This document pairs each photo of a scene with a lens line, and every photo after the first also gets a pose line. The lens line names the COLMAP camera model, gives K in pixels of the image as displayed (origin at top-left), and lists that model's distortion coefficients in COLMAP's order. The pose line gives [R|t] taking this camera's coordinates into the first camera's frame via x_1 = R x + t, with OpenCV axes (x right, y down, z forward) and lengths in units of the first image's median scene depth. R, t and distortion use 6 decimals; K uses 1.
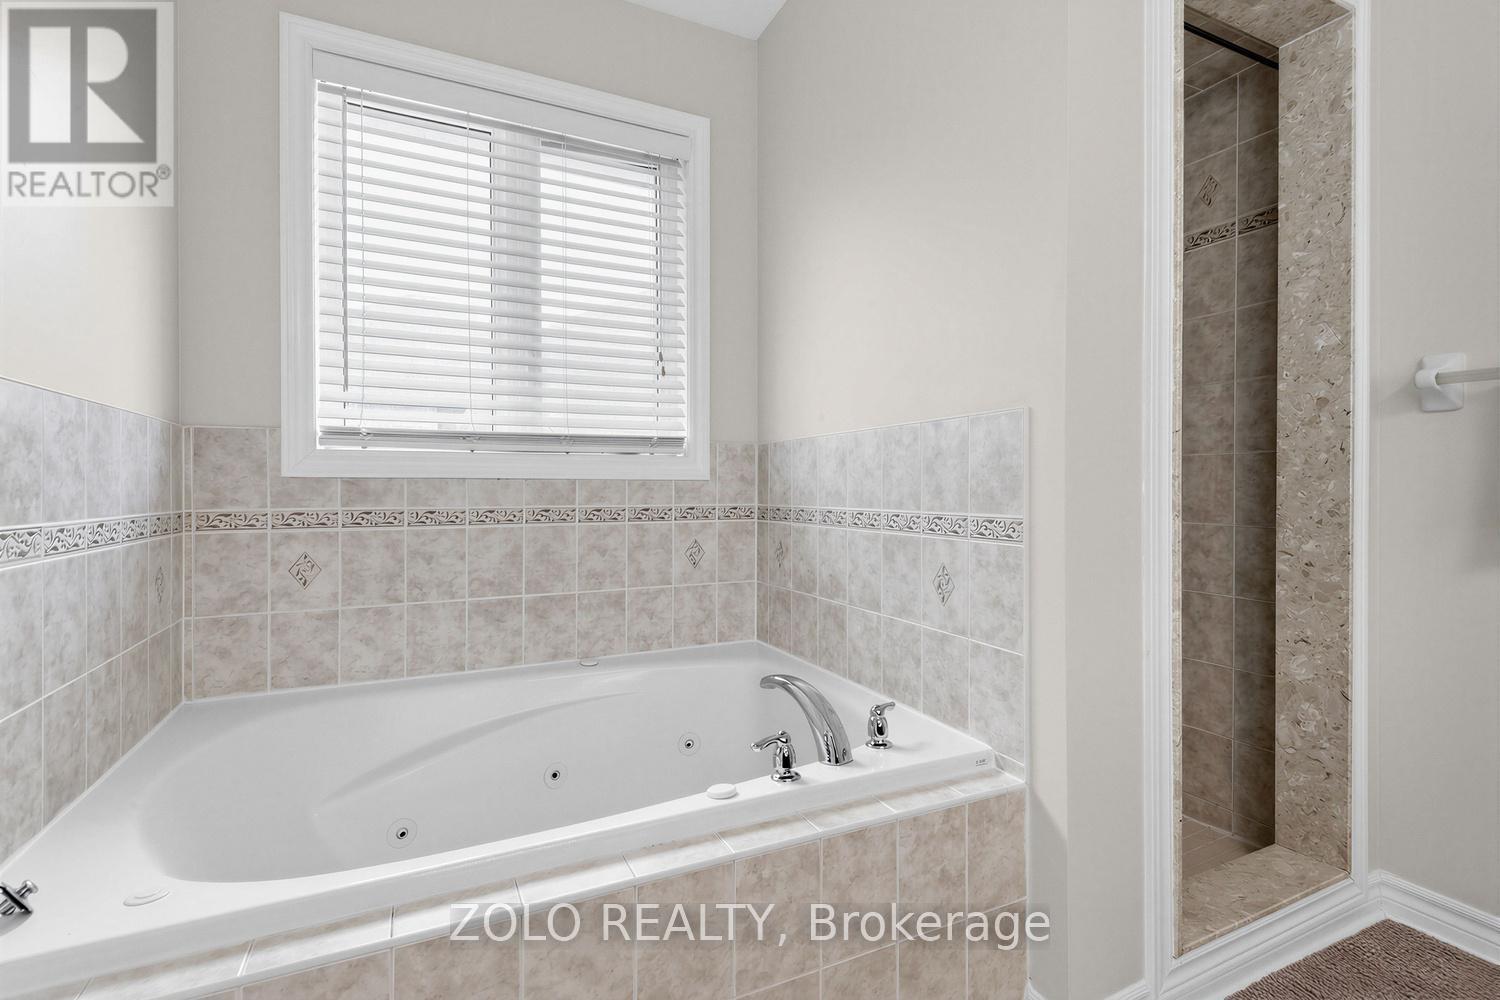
lens RADIAL K [[688.2, 0, 752.7], [0, 688.2, 492.5], [0, 0, 1]] dist [-0.002325, -0.000248]
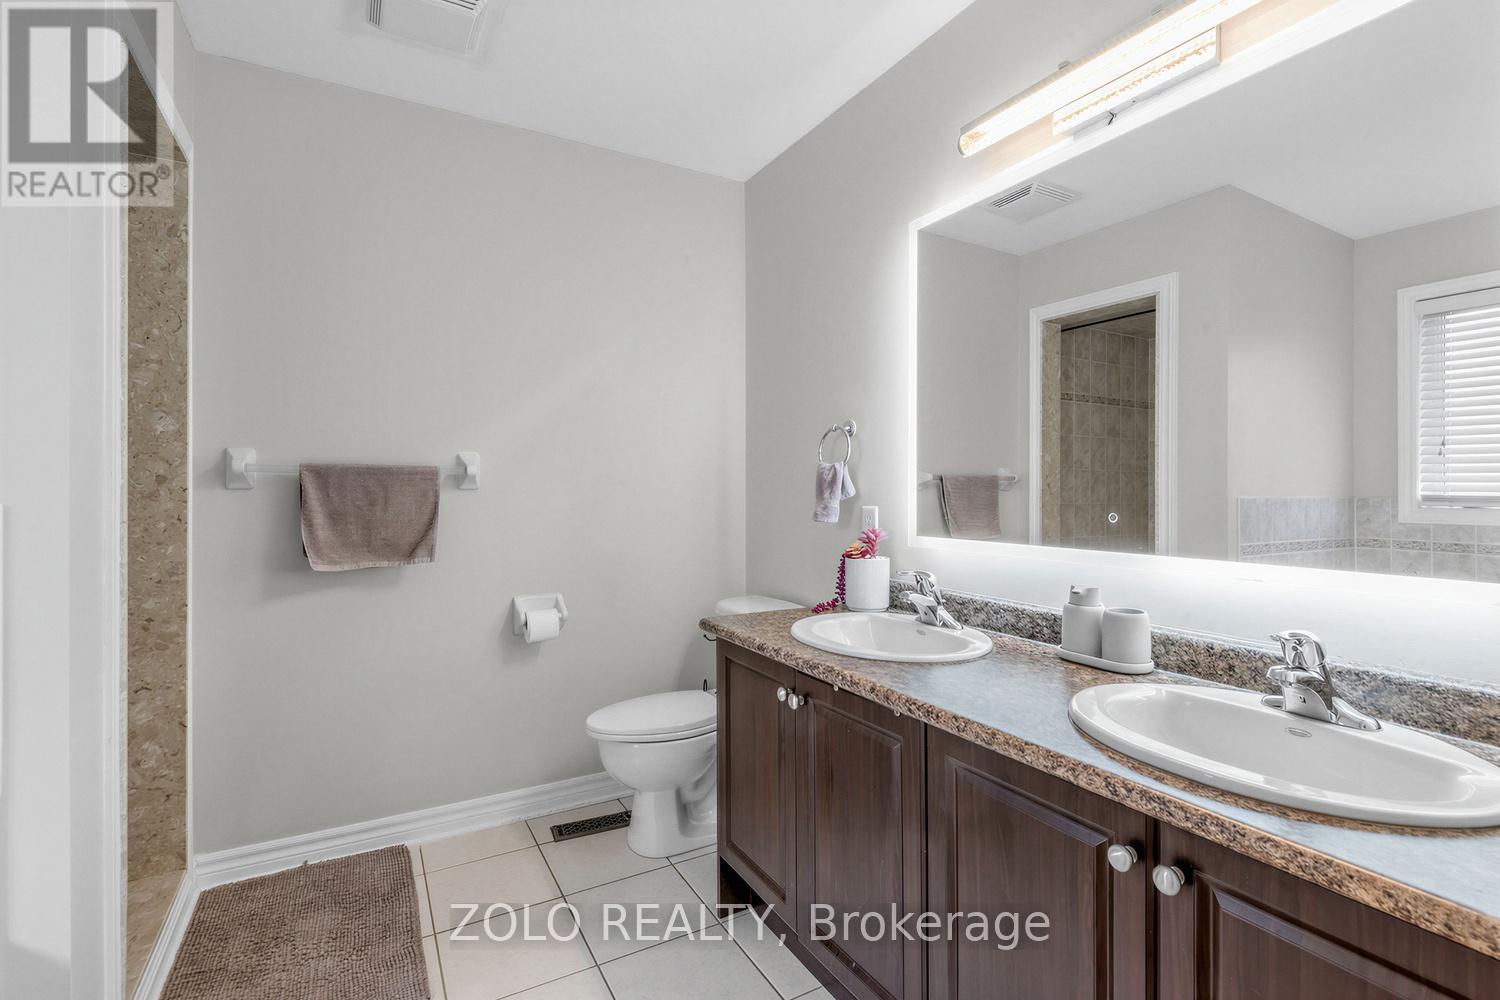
lens RADIAL K [[688.2, 0, 753.4], [0, 688.2, 493.8], [0, 0, 1]] dist [-0.002325, -0.000248]
pose [[-0.065498, -0.004824, 0.997841, -0.399803], [0.011147, 0.999922, 0.005566, -0.102269], [-0.997790, 0.011488, -0.065439, 0.074452]]
